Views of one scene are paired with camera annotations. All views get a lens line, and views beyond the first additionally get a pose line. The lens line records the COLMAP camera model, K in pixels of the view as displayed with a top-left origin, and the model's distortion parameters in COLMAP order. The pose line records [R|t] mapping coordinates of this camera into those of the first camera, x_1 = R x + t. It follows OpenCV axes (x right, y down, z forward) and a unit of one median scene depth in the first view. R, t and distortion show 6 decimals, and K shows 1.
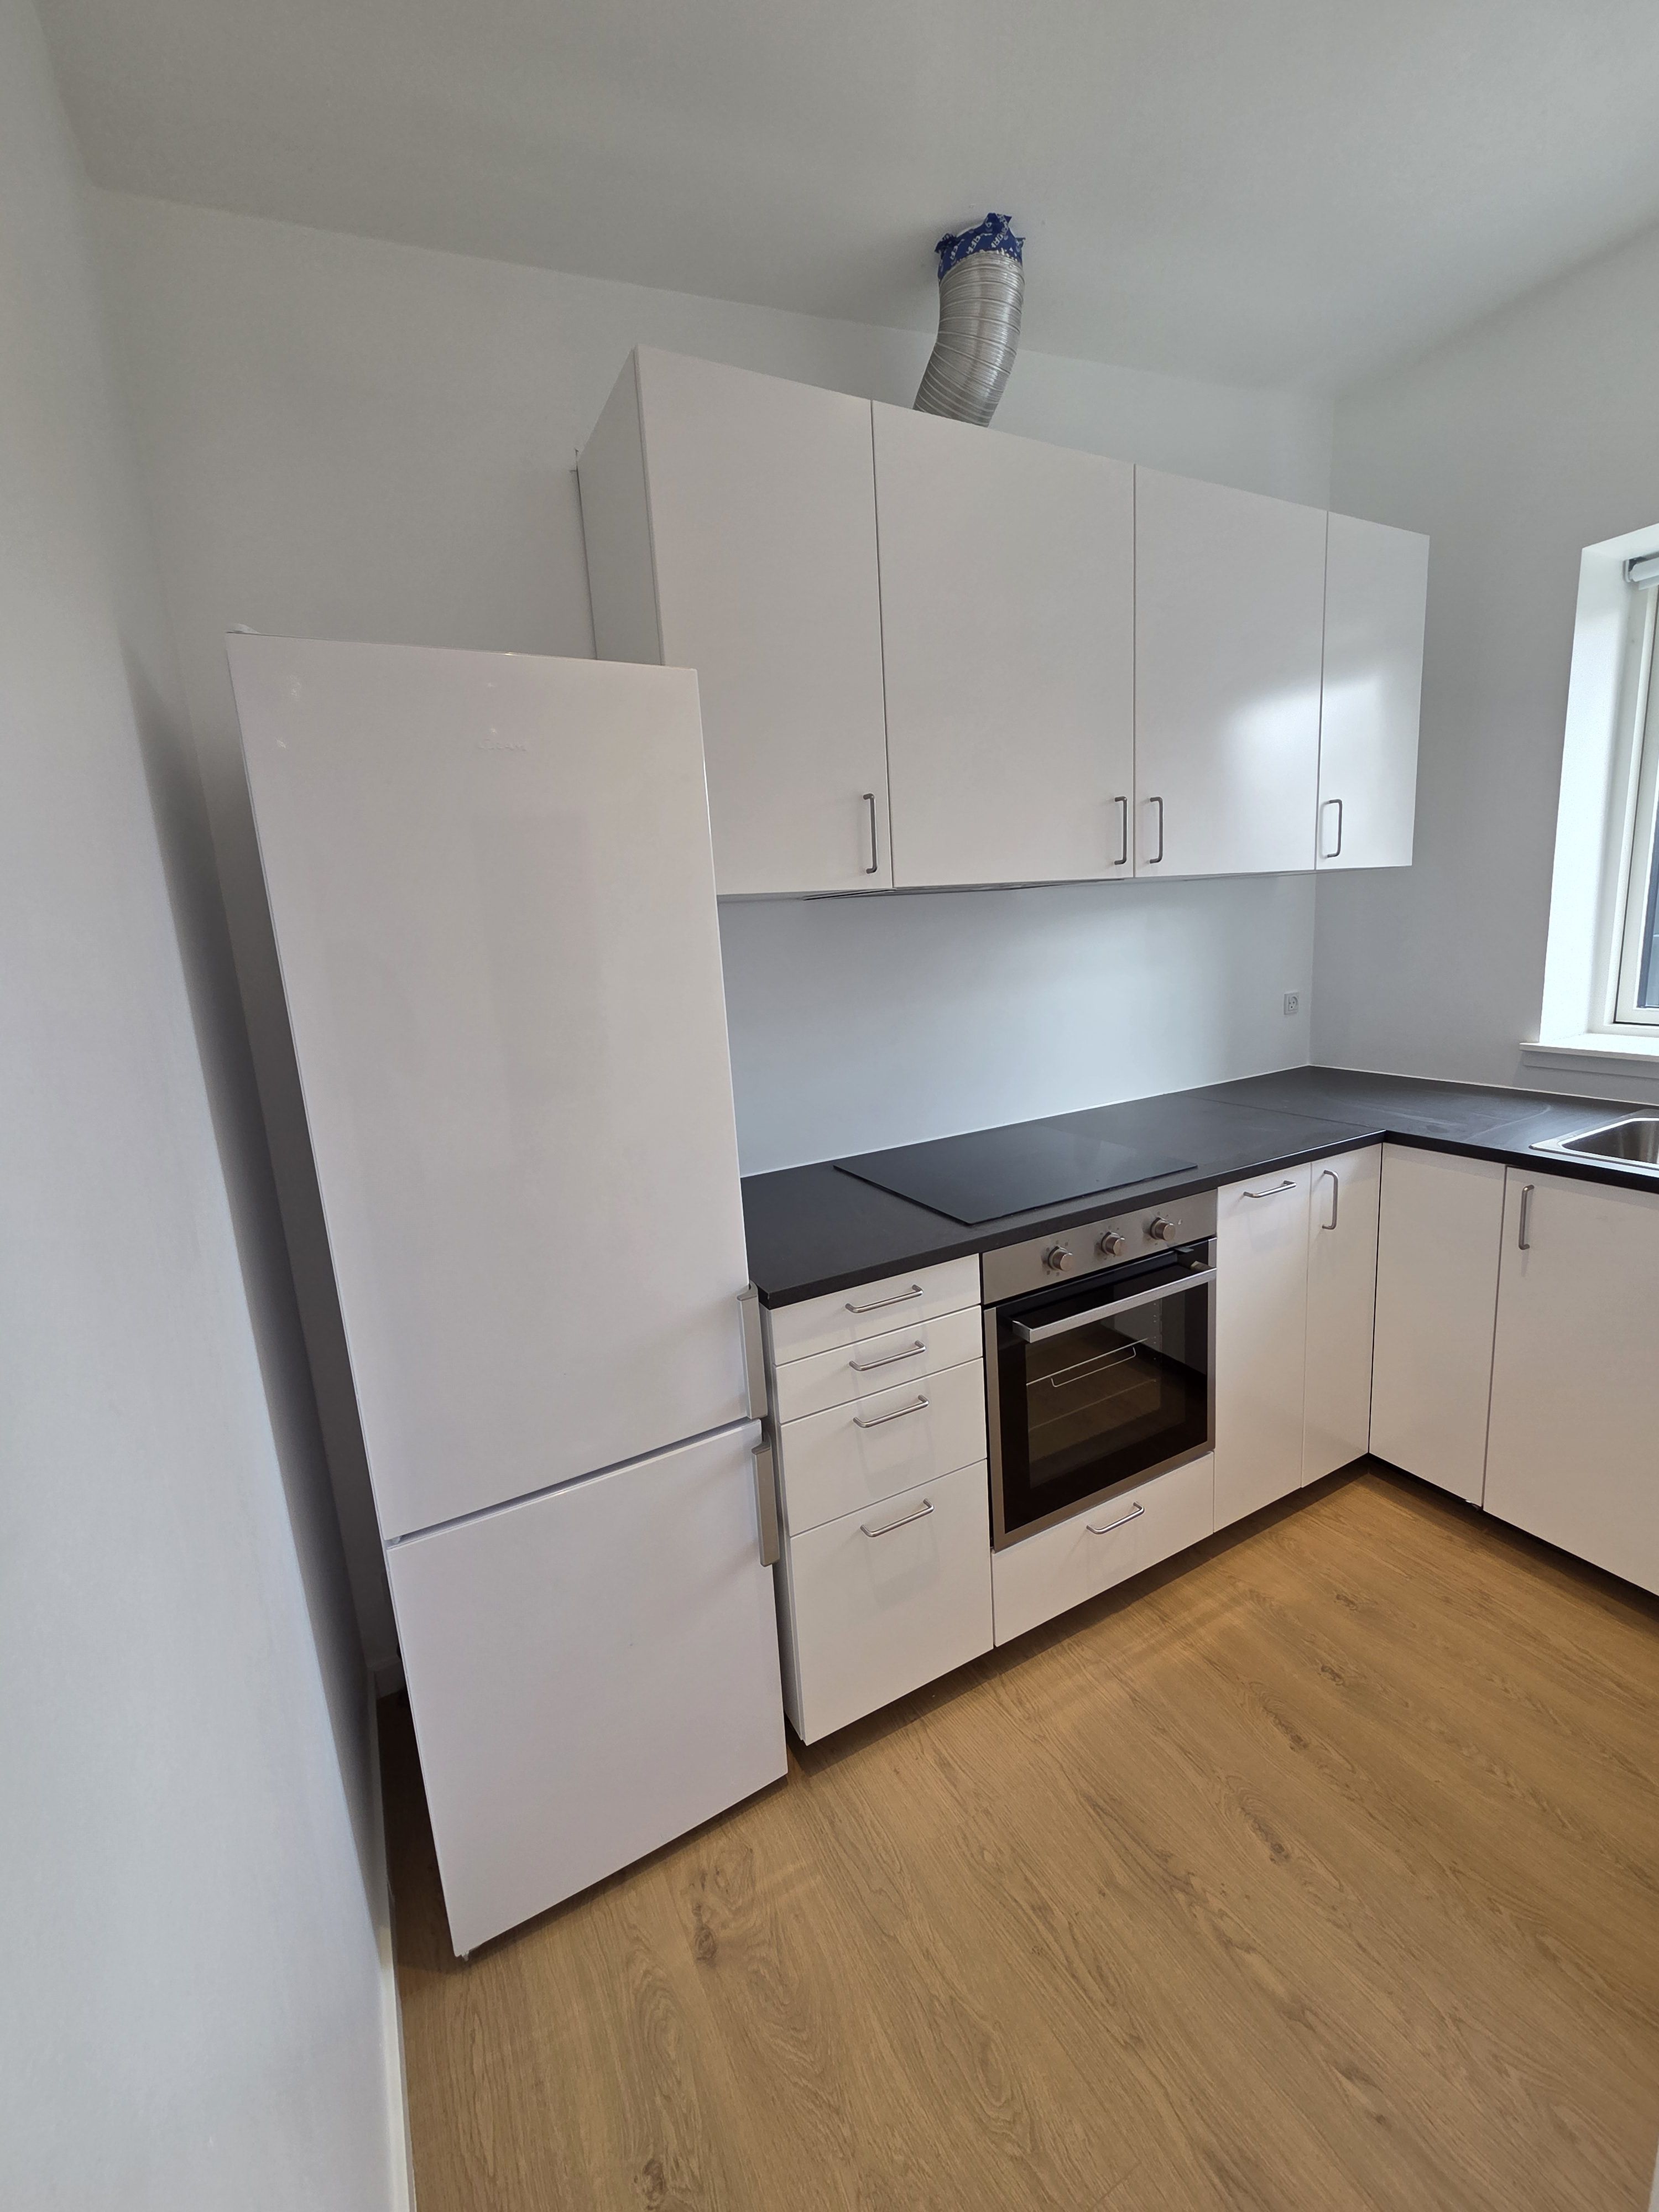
lens RADIAL K [[912.3, 0, 843.7], [0, 912.3, 1093.4], [0, 0, 1]] dist [0.001924, -0.000766]
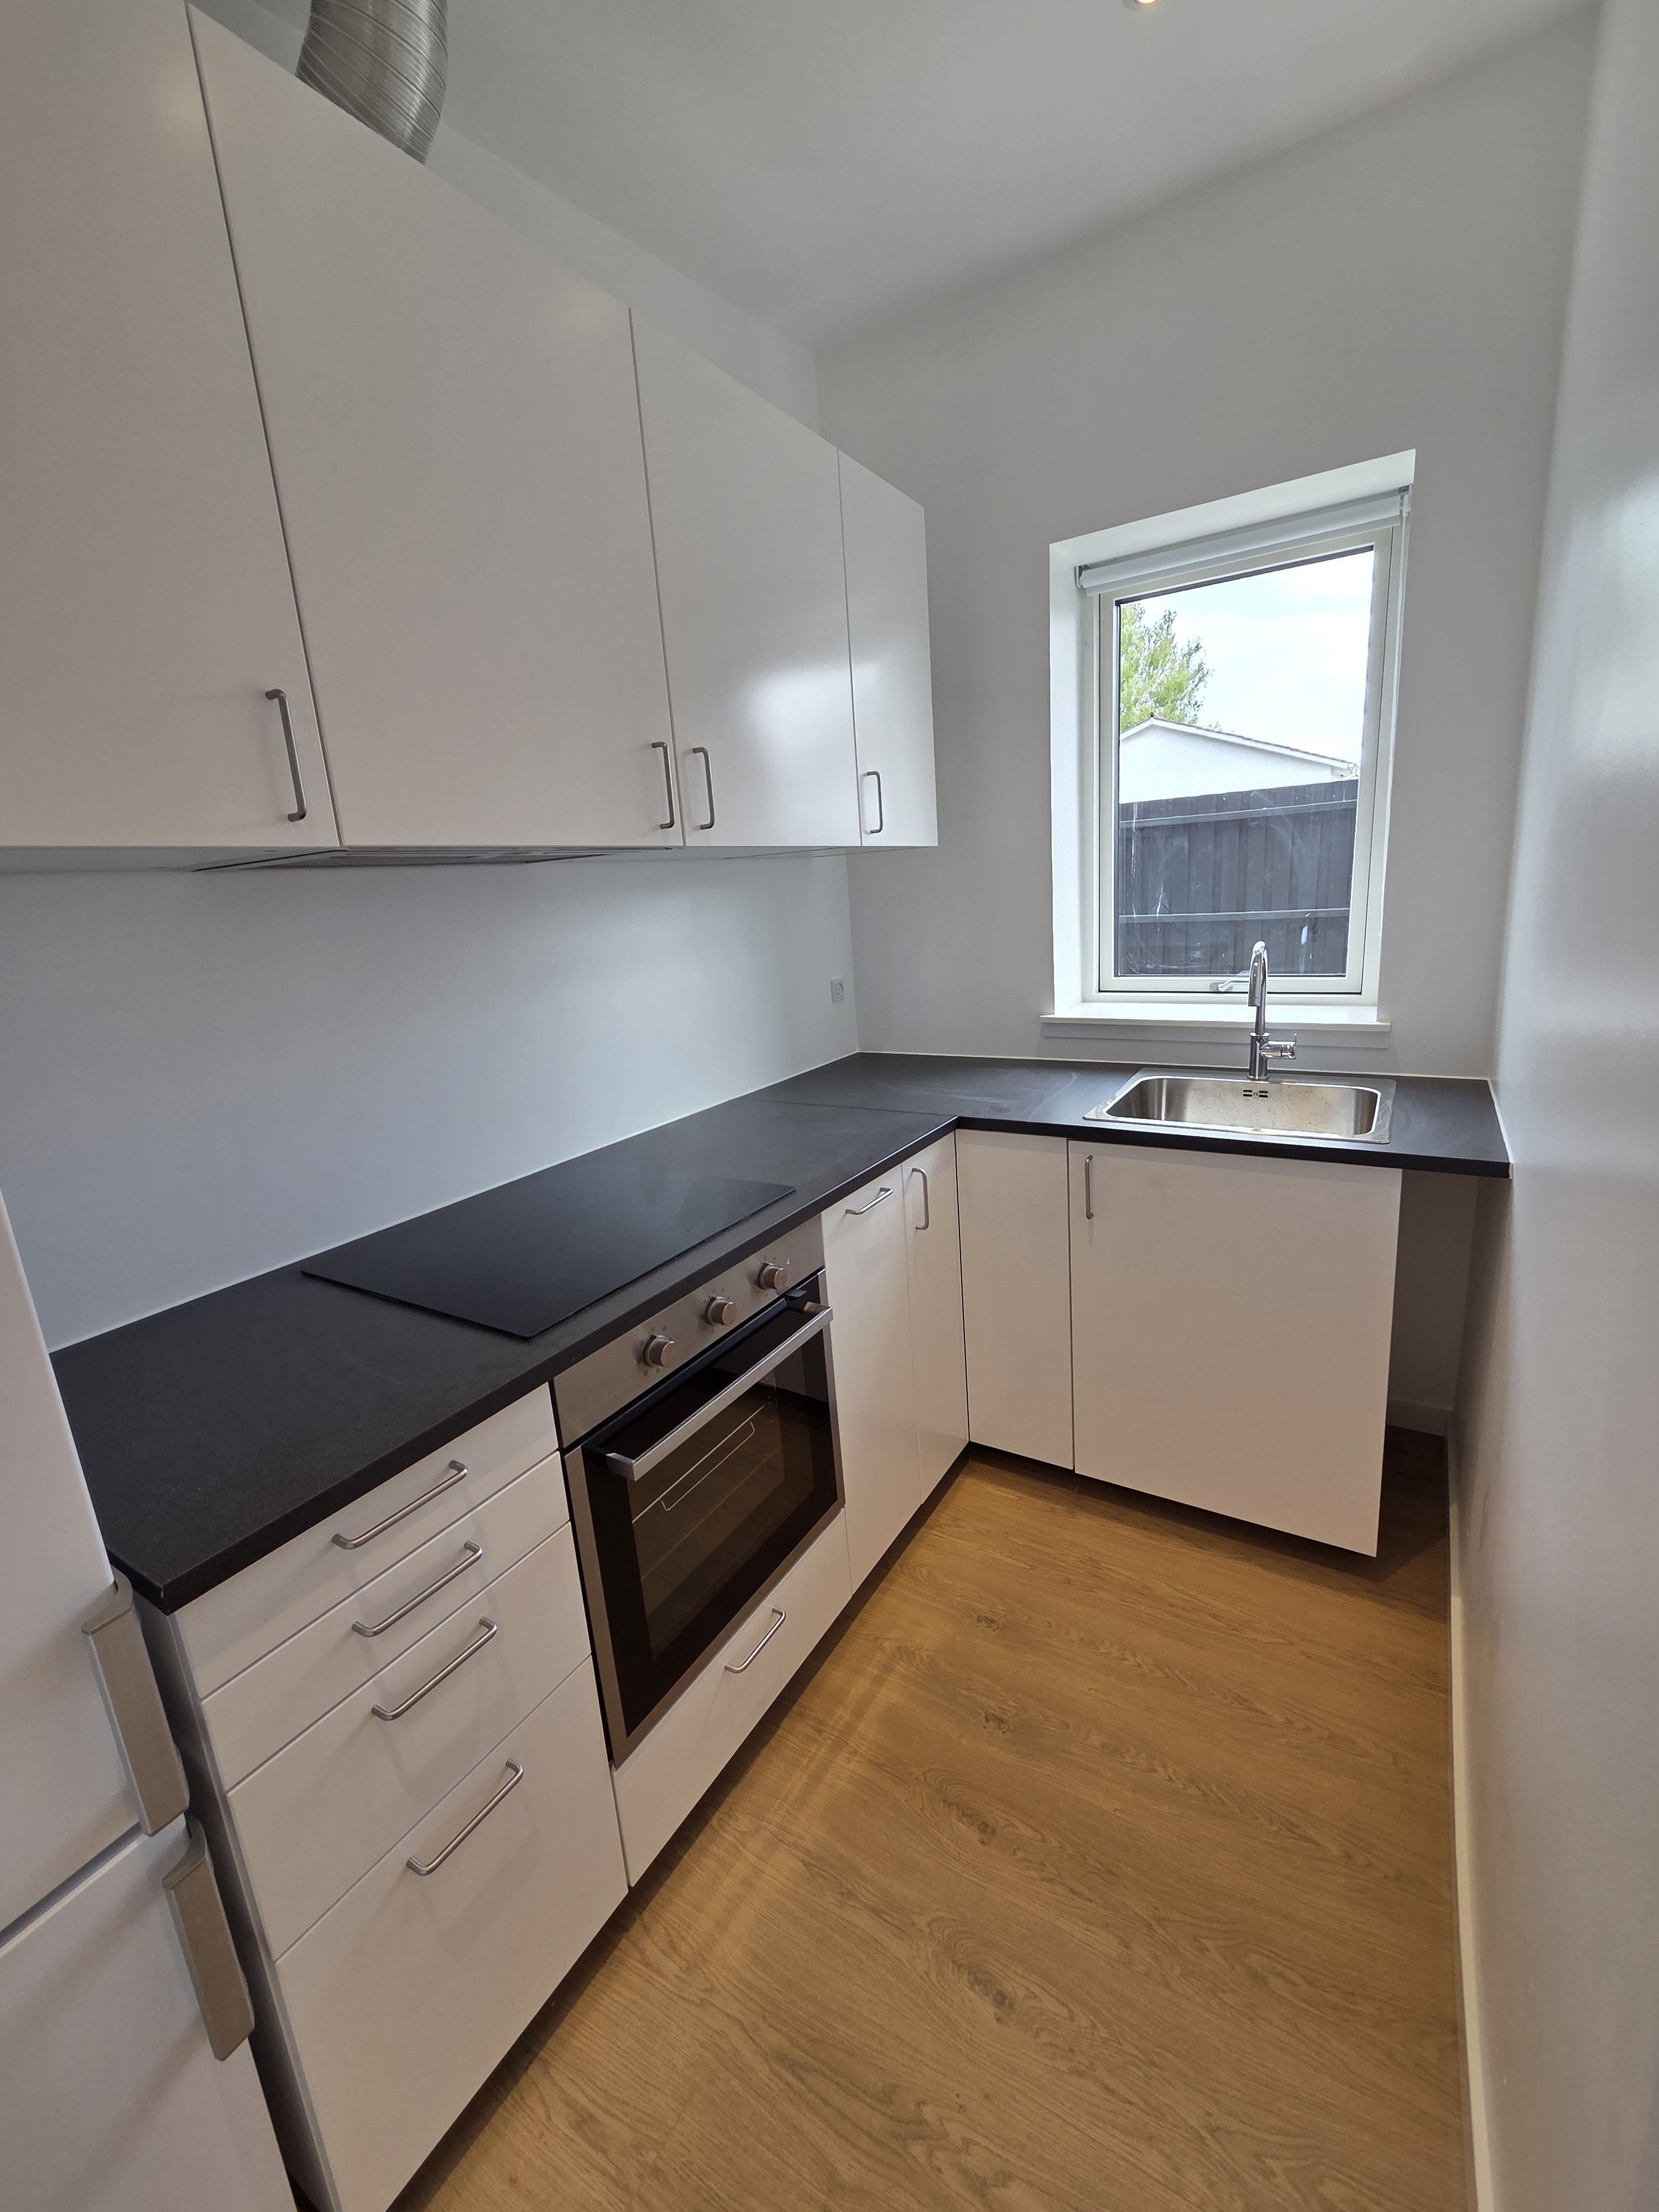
lens RADIAL K [[912.3, 0, 843.7], [0, 912.3, 1093.4], [0, 0, 1]] dist [0.001924, -0.000766]
pose [[0.868382, -0.110193, 0.483498, 0.028809], [0.108063, 0.993617, 0.032367, -0.032543], [-0.483979, 0.024141, 0.874747, 0.247458]]
